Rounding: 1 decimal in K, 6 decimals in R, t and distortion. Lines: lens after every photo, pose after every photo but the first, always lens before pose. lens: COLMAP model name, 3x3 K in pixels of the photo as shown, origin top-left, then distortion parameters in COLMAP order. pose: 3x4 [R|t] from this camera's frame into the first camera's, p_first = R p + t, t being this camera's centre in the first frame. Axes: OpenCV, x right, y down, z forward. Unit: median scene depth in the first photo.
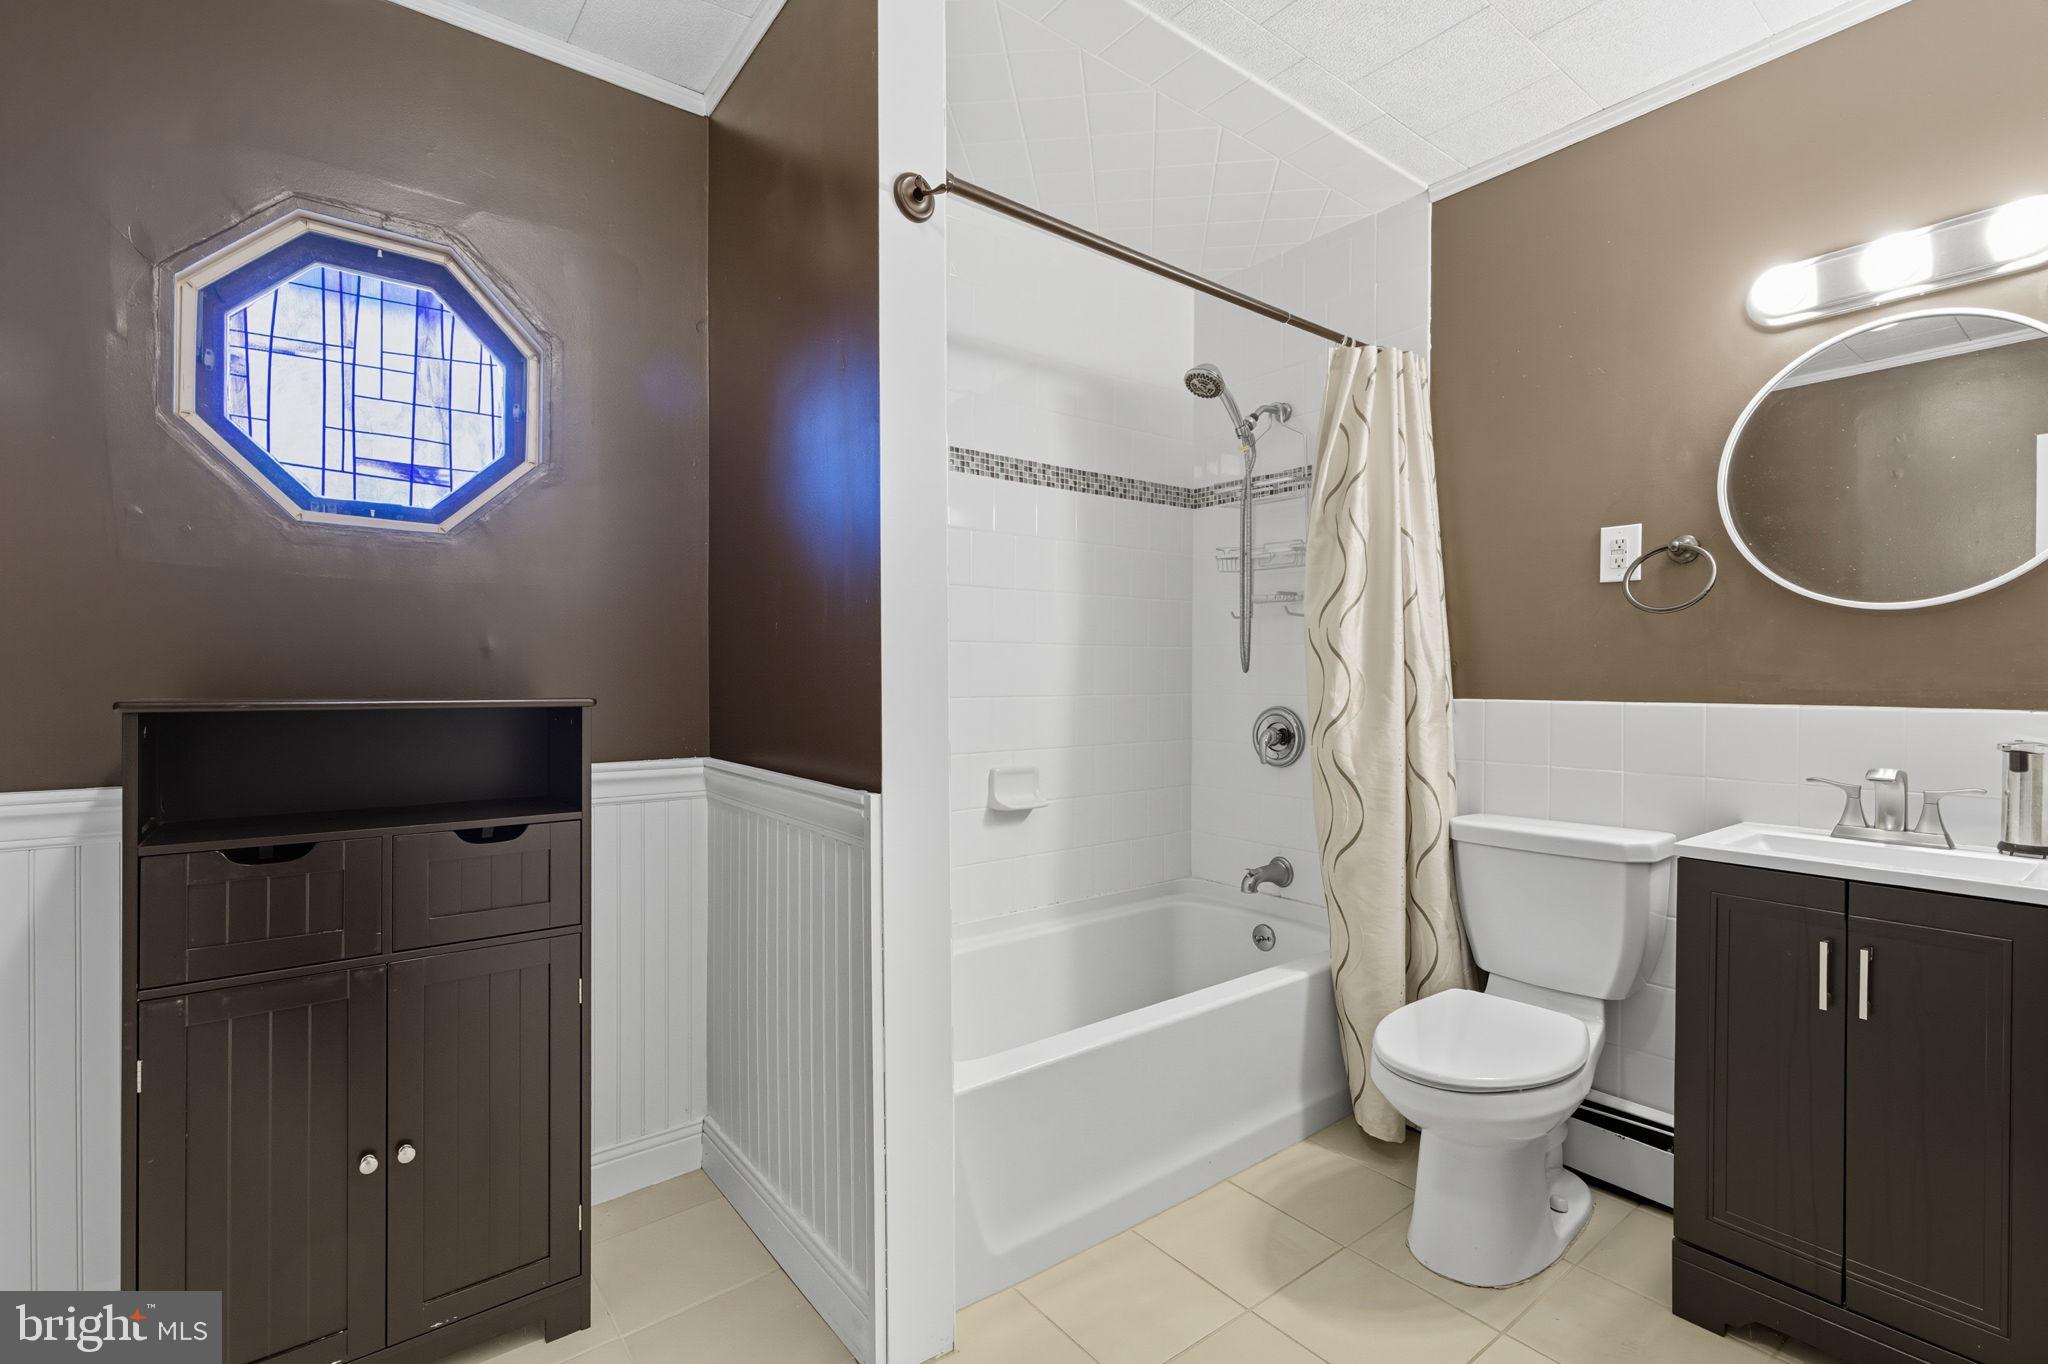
lens RADIAL K [[928.1, 0, 1056.6], [0, 928.1, 668.5], [0, 0, 1]] dist [0.001439, 0.000570]
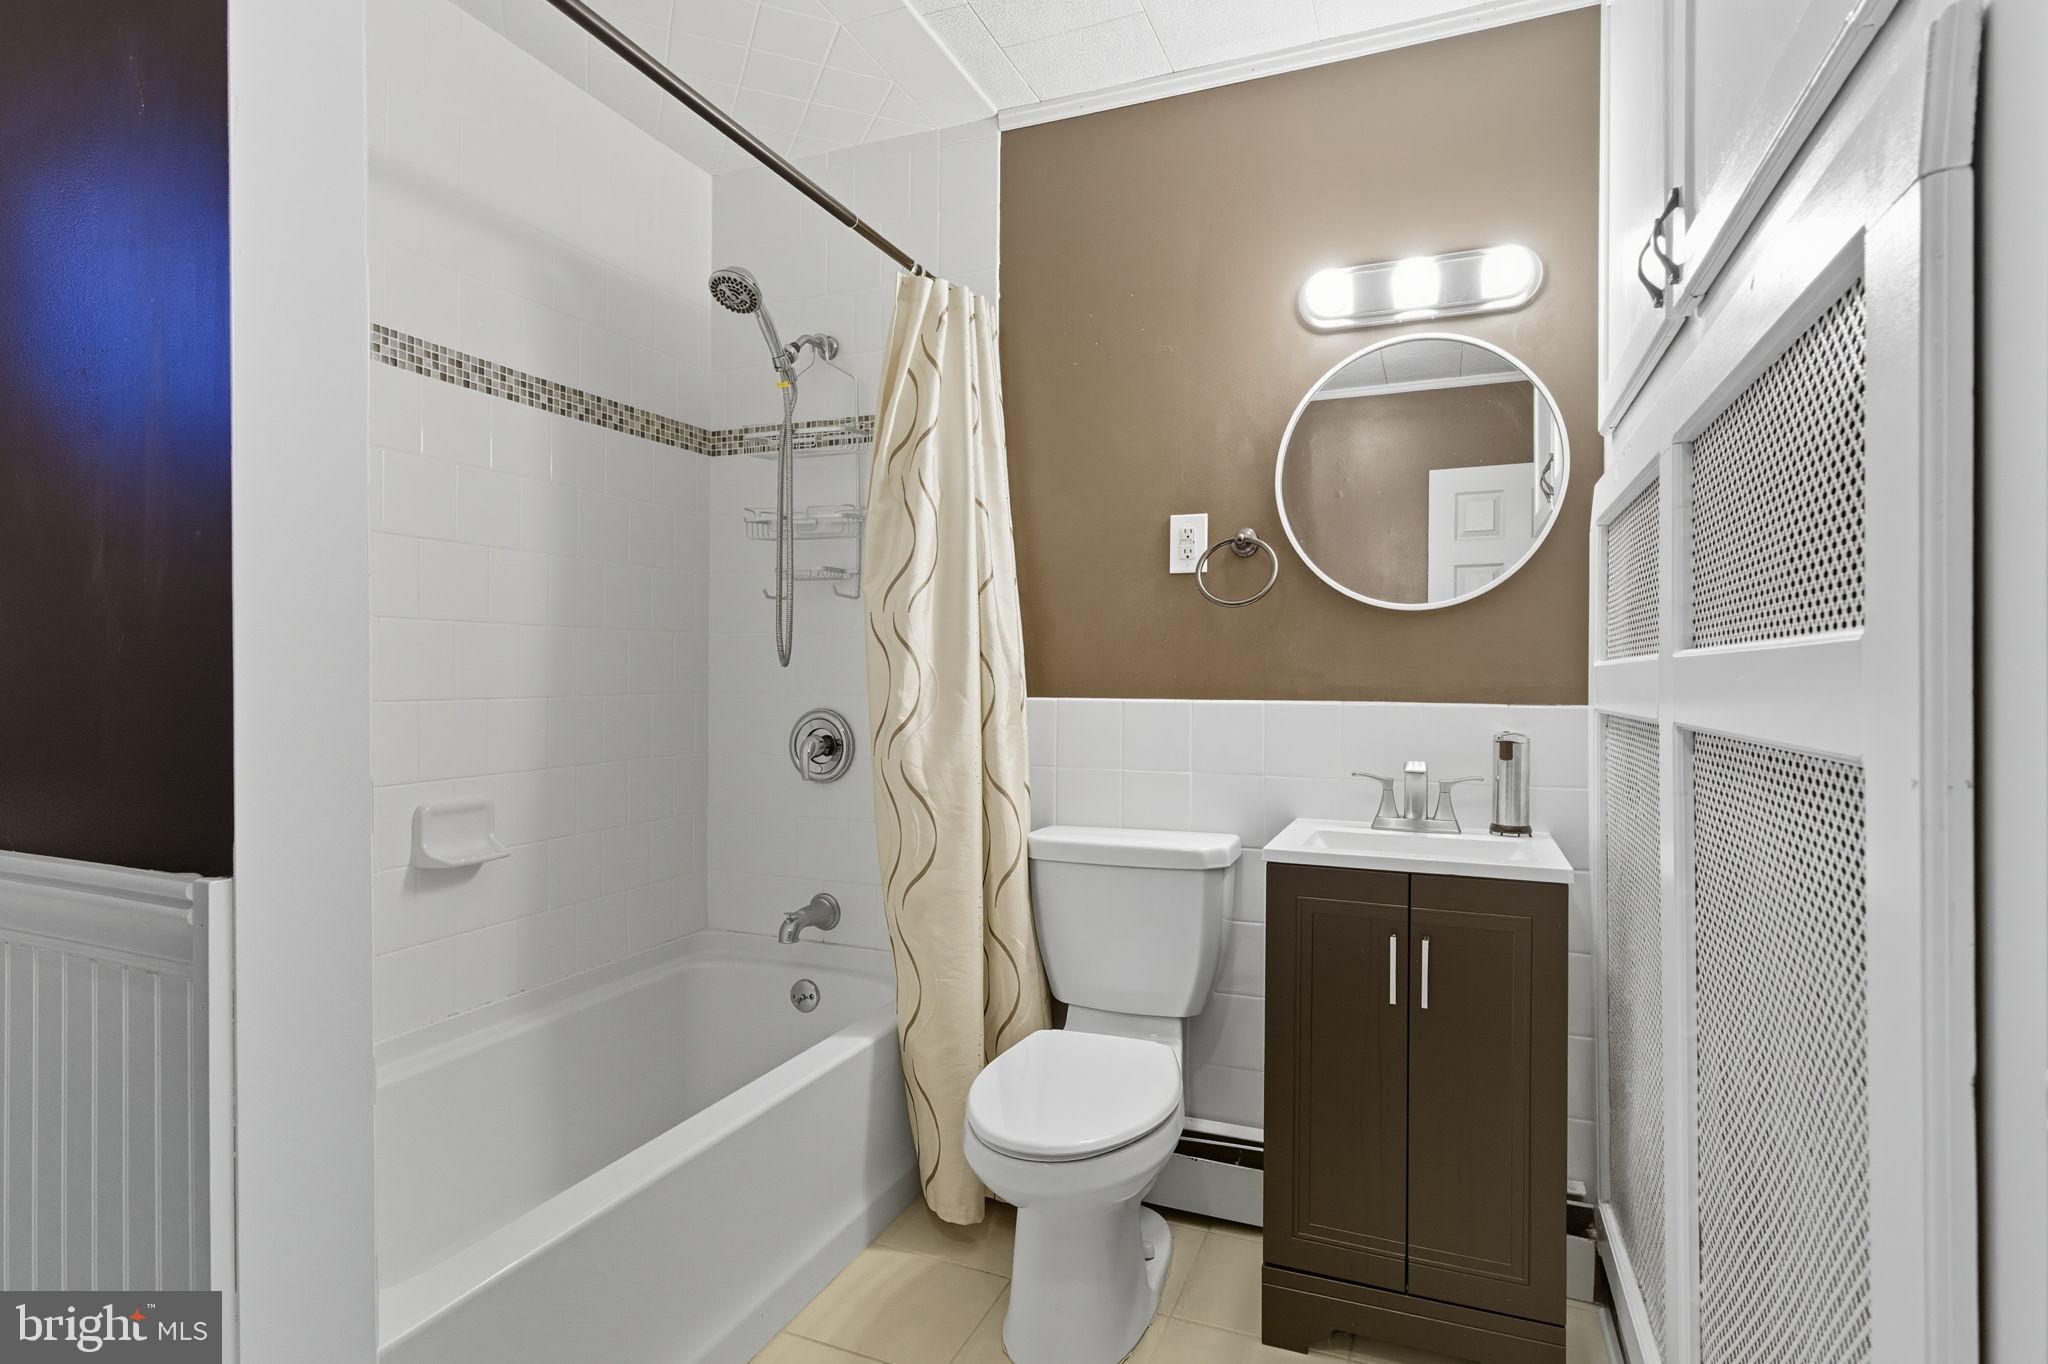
lens RADIAL K [[1021.3, 0, 1013.2], [0, 1021.3, 668.5], [0, 0, 1]] dist [0.002439, 0.000683]
pose [[0.879250, 0.004530, 0.476340, -0.046025], [-0.007162, 0.999967, 0.003710, 0.001554], [-0.476307, -0.006674, 0.879253, 0.154557]]
